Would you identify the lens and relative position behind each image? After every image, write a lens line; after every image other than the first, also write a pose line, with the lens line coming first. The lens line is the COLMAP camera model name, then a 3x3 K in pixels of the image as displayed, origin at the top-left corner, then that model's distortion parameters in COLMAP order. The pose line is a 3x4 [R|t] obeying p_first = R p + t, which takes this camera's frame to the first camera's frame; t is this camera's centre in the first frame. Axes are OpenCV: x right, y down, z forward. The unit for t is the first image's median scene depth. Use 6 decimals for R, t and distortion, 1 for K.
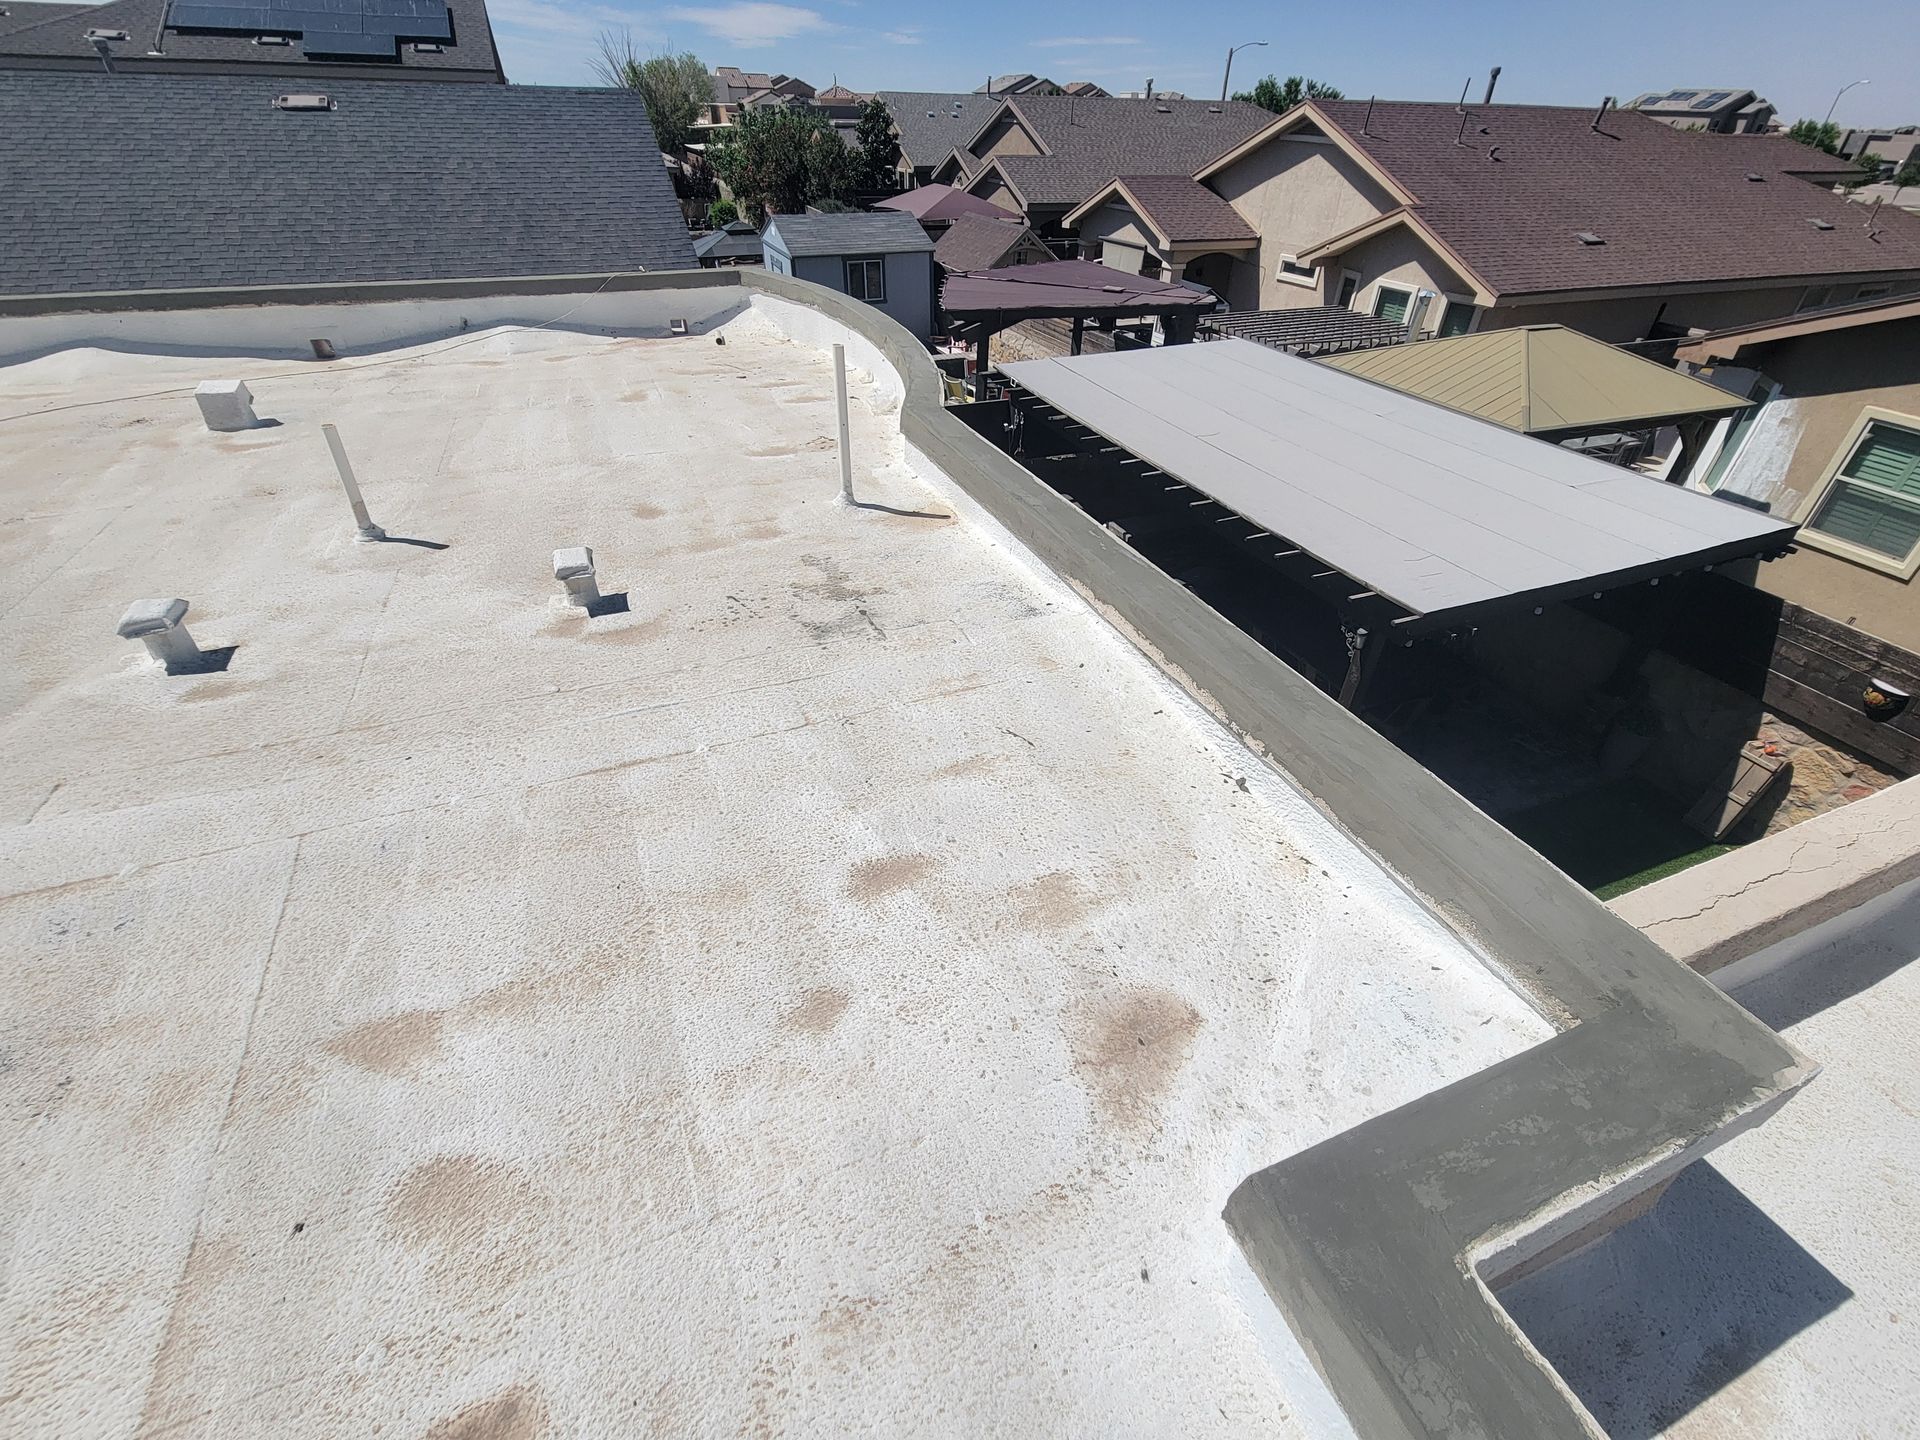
lens RADIAL K [[861.9, 0, 969.1], [0, 861.9, 741.8], [0, 0, 1]] dist [0.001637, -0.000785]
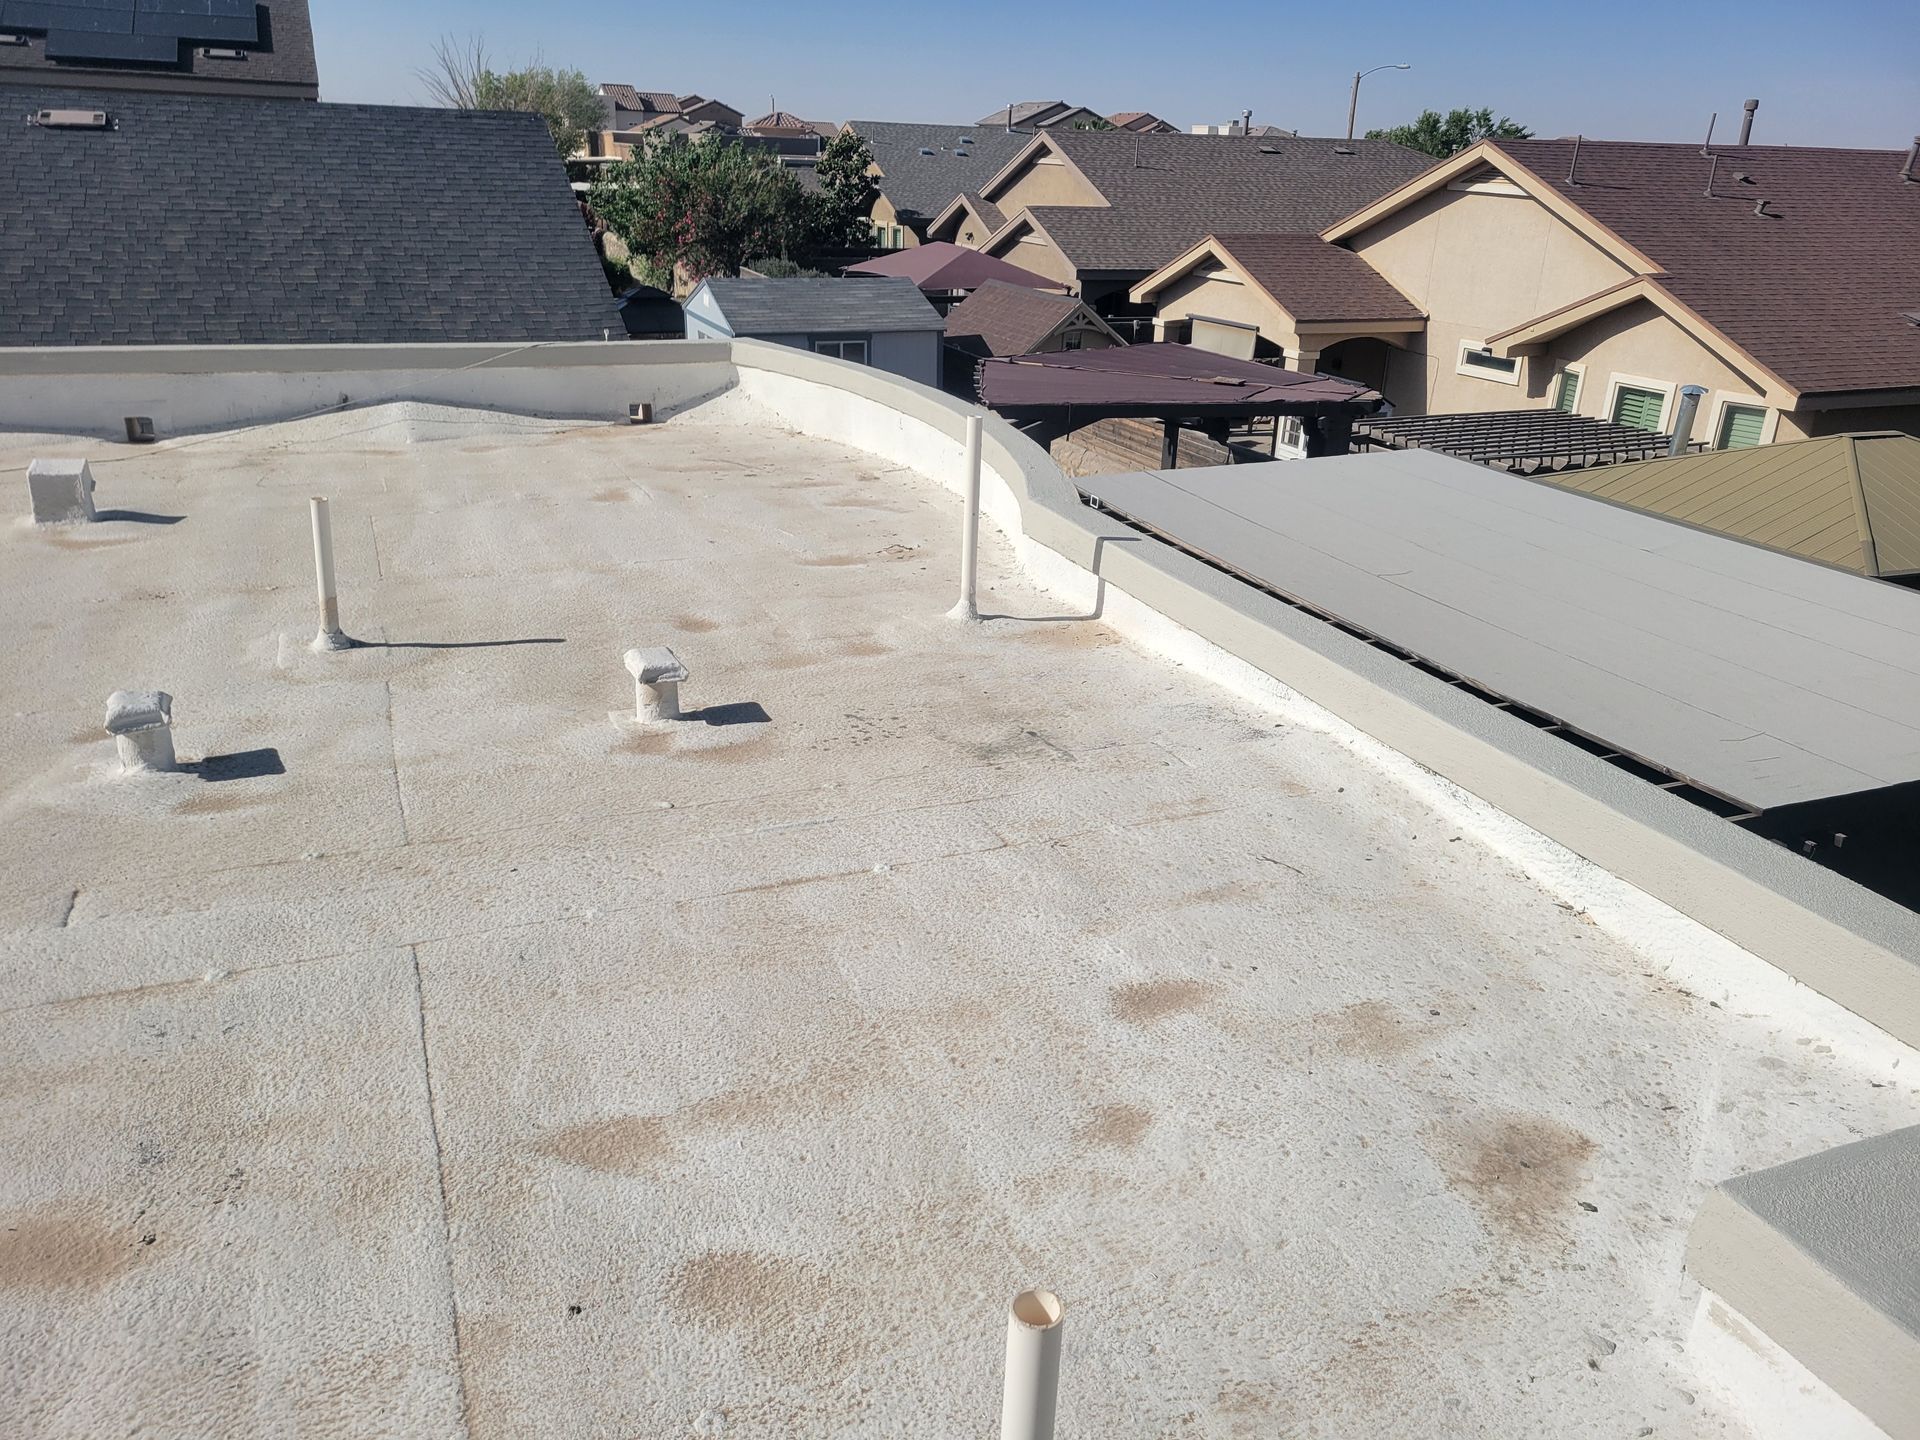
lens RADIAL K [[1467.6, 0, 976.5], [0, 1467.6, 712.1], [0, 0, 1]] dist [0.053327, -0.032753]
pose [[0.999896, 0.011479, 0.008704, -0.185891], [-0.008783, 0.964666, -0.263329, 0.173912], [-0.011419, 0.263225, 0.964667, -0.250940]]
